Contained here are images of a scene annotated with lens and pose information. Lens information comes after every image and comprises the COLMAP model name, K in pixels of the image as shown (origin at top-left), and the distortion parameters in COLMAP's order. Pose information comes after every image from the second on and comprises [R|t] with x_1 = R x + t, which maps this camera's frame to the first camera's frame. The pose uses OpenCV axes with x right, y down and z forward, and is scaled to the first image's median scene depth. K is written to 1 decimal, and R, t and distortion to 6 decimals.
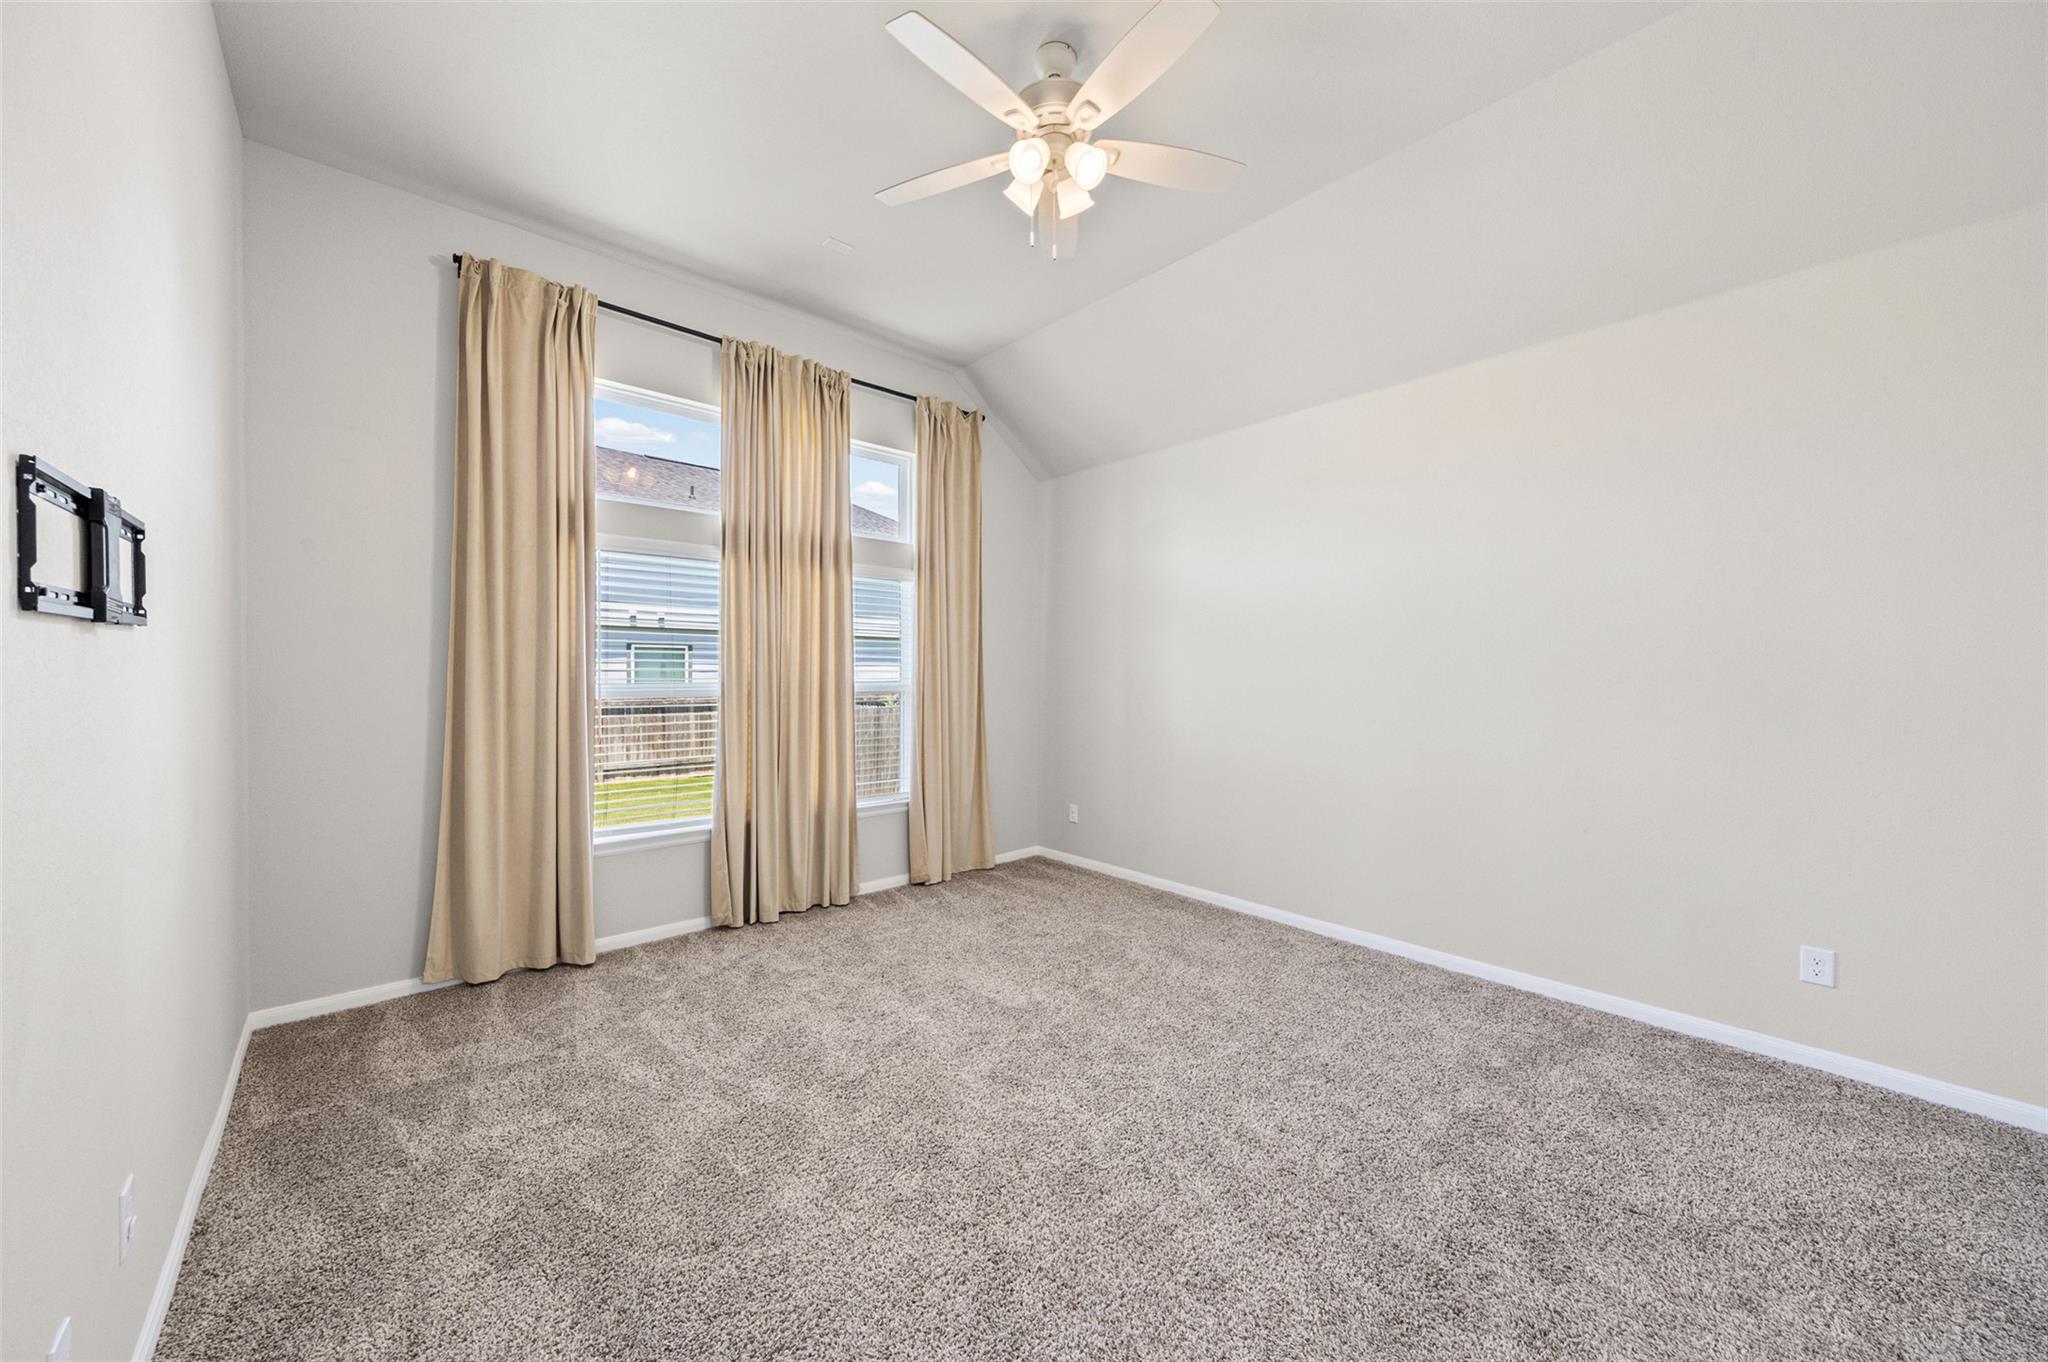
lens RADIAL K [[709.2, 0, 1024.0], [0, 709.2, 681.0], [0, 0, 1]] dist [-0.001322, 0.000226]
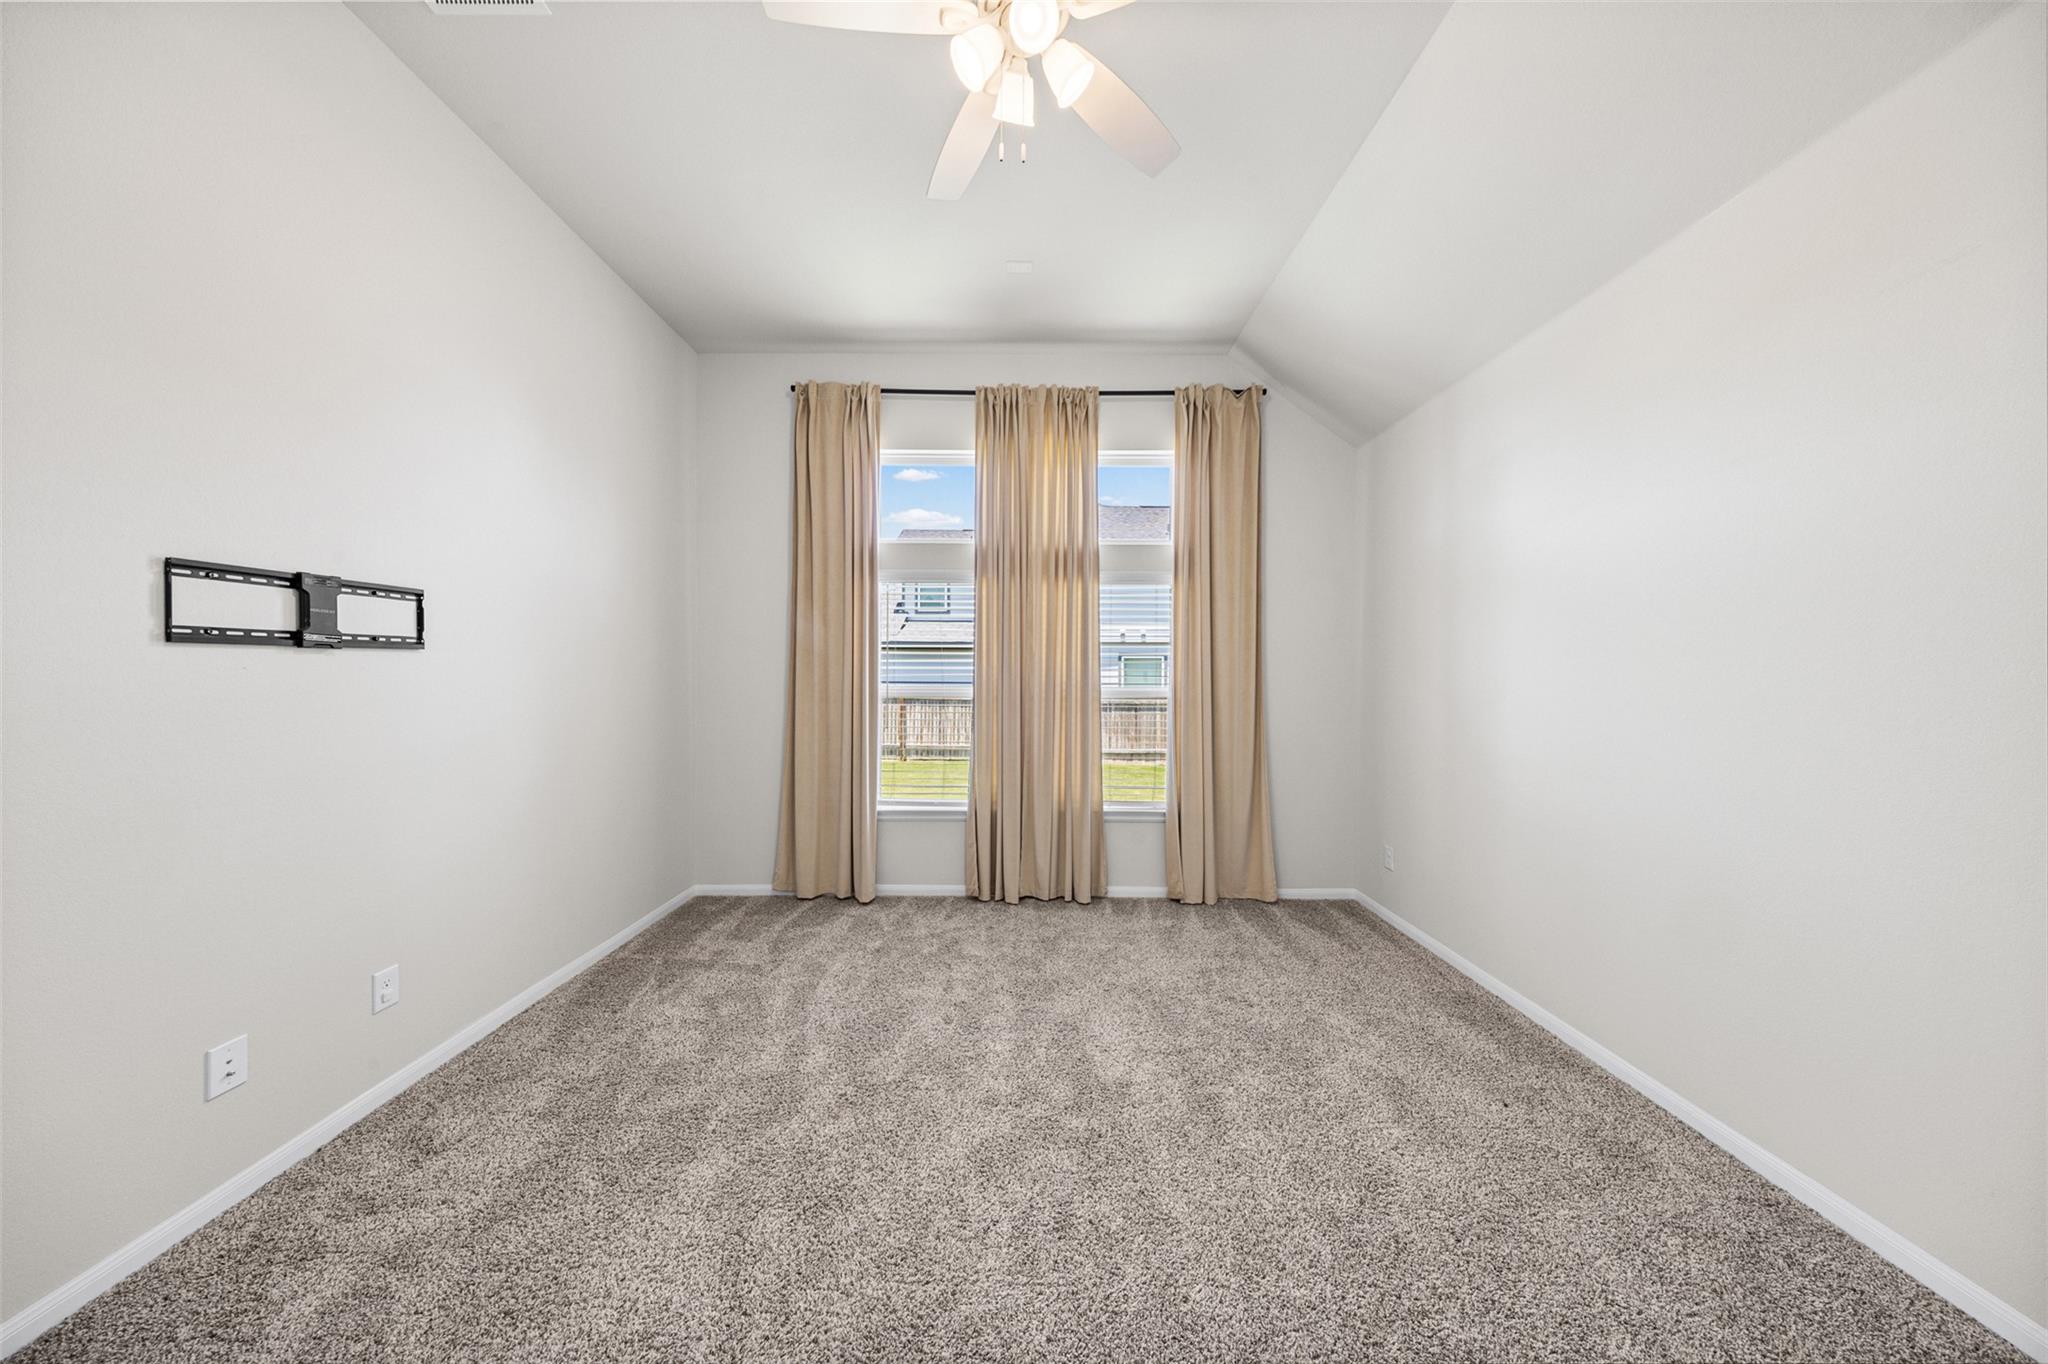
lens RADIAL K [[620.3, 0, 1088.9], [0, 620.3, 679.3], [0, 0, 1]] dist [0.016806, 0.000003]
pose [[0.750928, 0.002624, -0.660379, 0.375318], [-0.009962, 0.999923, -0.007354, -0.003784], [0.660309, 0.012101, 0.750897, 0.348178]]
